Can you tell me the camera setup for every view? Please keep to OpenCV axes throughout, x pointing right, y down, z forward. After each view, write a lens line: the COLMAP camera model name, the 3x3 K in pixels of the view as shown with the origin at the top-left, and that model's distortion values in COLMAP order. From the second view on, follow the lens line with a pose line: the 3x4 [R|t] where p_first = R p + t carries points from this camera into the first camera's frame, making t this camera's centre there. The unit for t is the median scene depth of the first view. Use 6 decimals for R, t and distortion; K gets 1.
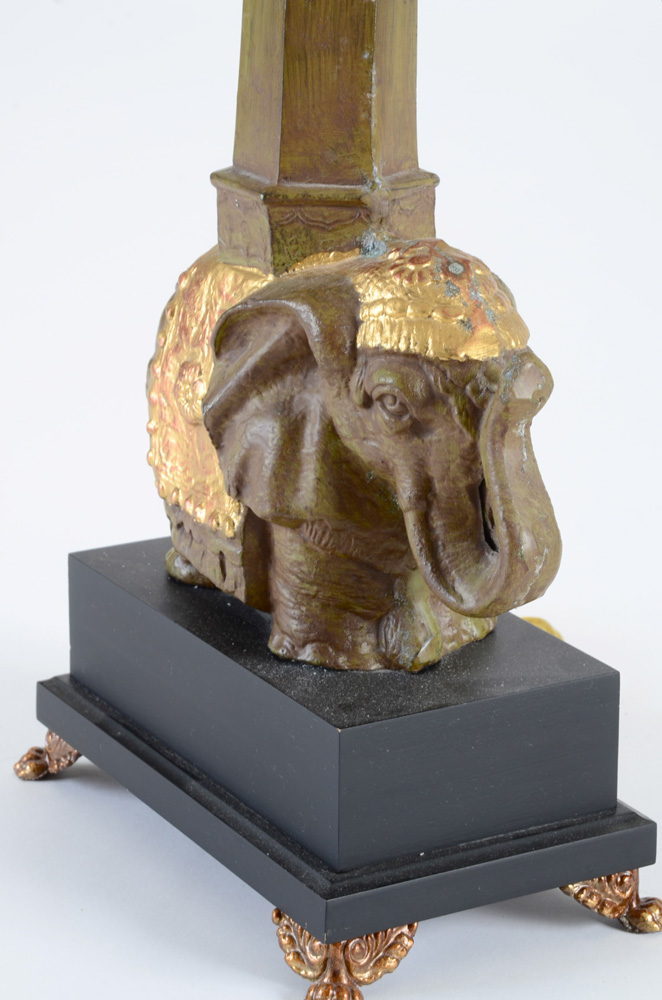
lens RADIAL K [[3083.4, 0, 338.6], [0, 3083.4, 497.3], [0, 0, 1]] dist [0.653216, 0.000000]
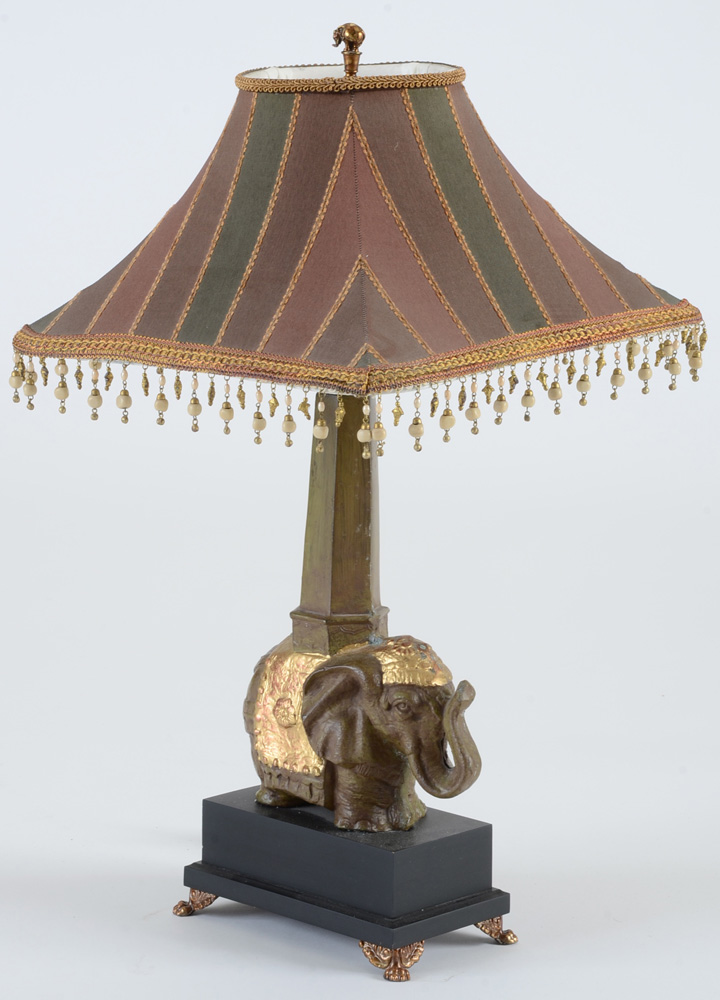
lens RADIAL K [[3188.9, 0, 385.7], [0, 3188.9, 536.3], [0, 0, 1]] dist [1.117981, 0.000000]
pose [[0.960678, -0.045805, 0.273860, -0.613776], [0.077864, 0.991166, -0.107362, 0.094205], [-0.266523, 0.124464, 0.955758, -1.234565]]
